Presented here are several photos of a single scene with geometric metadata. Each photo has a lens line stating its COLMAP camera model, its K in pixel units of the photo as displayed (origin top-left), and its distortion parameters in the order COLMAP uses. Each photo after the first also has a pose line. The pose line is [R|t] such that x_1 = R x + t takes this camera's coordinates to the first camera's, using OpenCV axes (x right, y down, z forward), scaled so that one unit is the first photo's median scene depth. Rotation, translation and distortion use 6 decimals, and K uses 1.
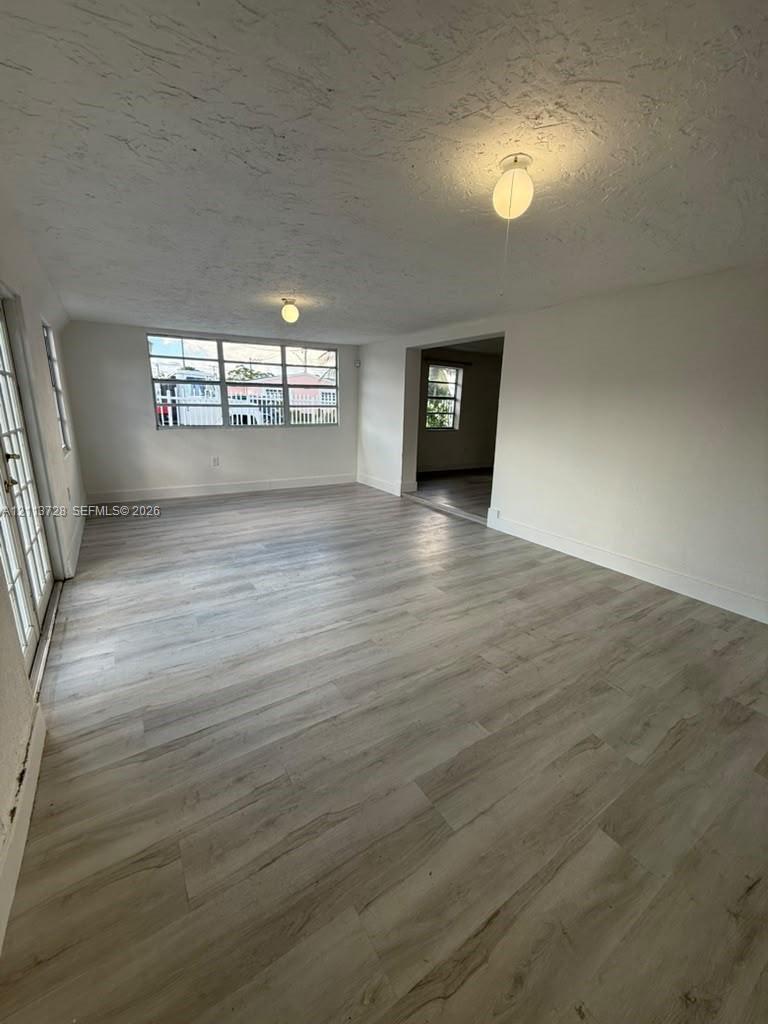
lens RADIAL K [[407.8, 0, 388.6], [0, 407.8, 509.9], [0, 0, 1]] dist [-0.000282, -0.000279]
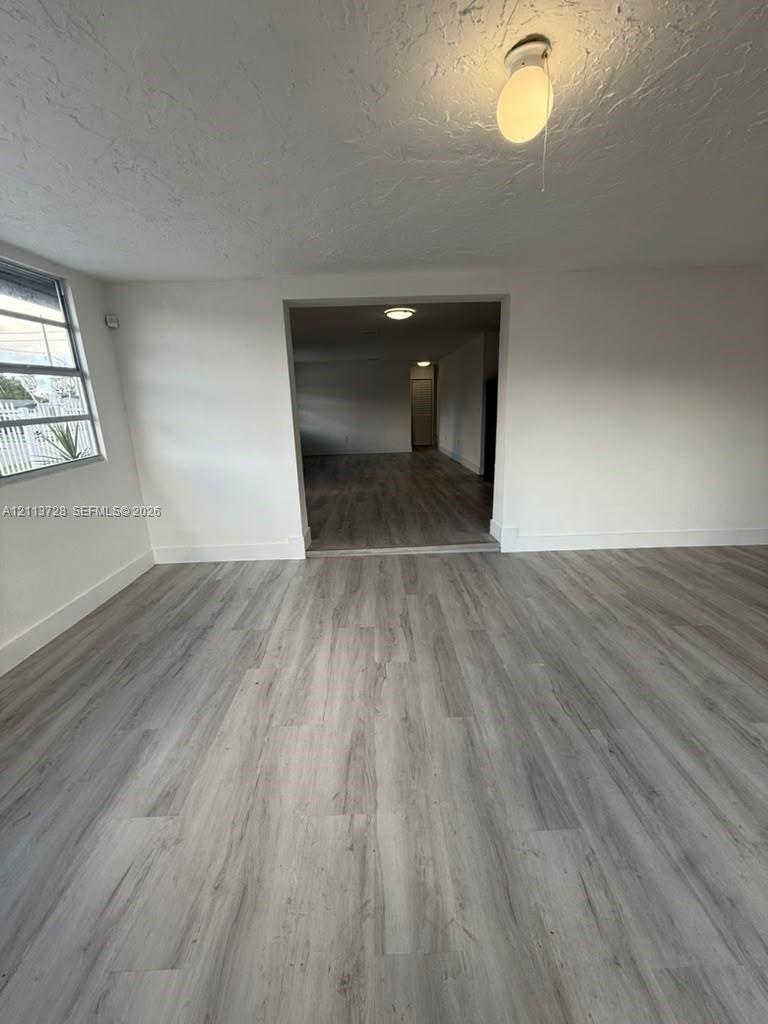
lens RADIAL K [[407.8, 0, 385.3], [0, 407.8, 509.9], [0, 0, 1]] dist [-0.000282, -0.000279]
pose [[0.533481, -0.257071, 0.805799, -0.519117], [0.254211, 0.957378, 0.137128, -0.216470], [-0.806706, 0.131687, 0.576094, 0.792037]]
